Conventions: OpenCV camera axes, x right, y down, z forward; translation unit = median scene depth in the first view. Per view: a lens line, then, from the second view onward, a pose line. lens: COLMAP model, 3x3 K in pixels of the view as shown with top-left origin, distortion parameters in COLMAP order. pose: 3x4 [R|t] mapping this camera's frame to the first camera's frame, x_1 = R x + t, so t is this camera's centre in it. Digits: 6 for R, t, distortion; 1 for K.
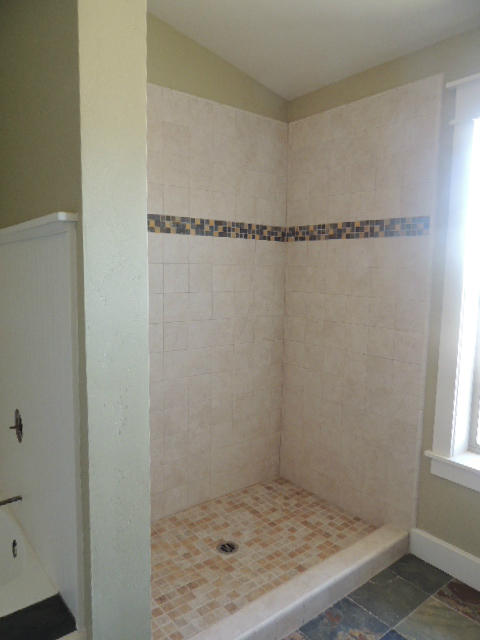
lens RADIAL K [[457.6, 0, 240.0], [0, 457.6, 320.0], [0, 0, 1]] dist [-0.020265, 0.004219]
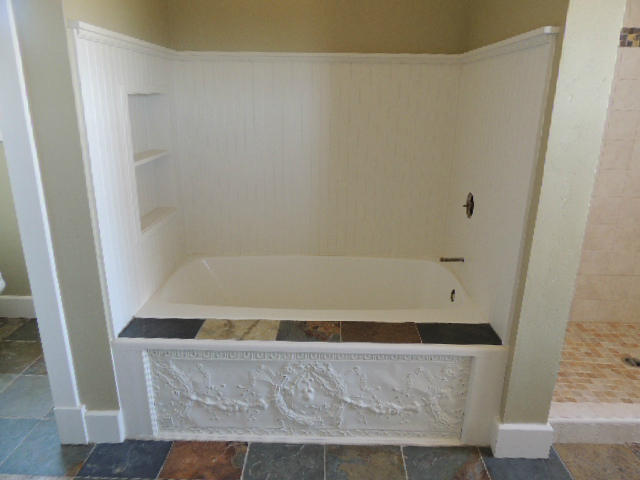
lens RADIAL K [[457.6, 0, 320.0], [0, 457.6, 240.0], [0, 0, 1]] dist [-0.020265, 0.004219]
pose [[0.767572, 0.186608, -0.613197, 0.005861], [-0.071889, 0.975709, 0.206940, 0.064353], [0.636918, -0.114759, 0.762342, -0.219408]]
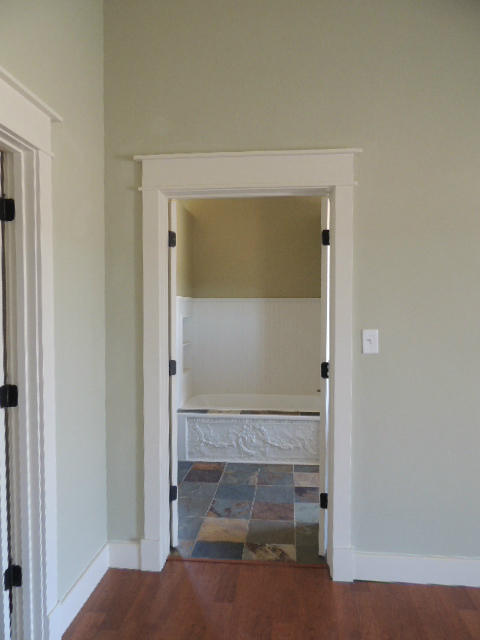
lens RADIAL K [[457.6, 0, 240.0], [0, 457.6, 320.0], [0, 0, 1]] dist [-0.020265, 0.004219]
pose [[0.708944, 0.002280, -0.705261, 0.847960], [-0.068879, 0.995438, -0.066021, 0.133206], [0.701893, 0.095383, 0.705867, -1.075864]]
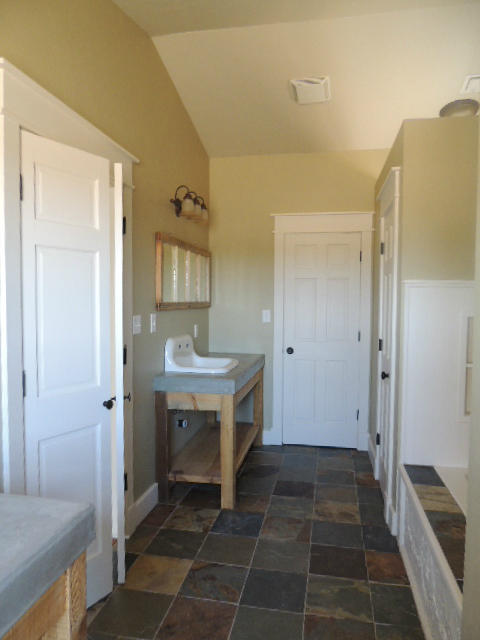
lens RADIAL K [[444.7, 0, 240.0], [0, 444.7, 320.0], [0, 0, 1]] dist [-0.018155, 0.001445]
pose [[-0.766082, 0.006776, -0.642708, 0.408551], [-0.088389, 0.989333, 0.115787, -0.080310], [0.636637, 0.145511, -0.757311, 0.708442]]
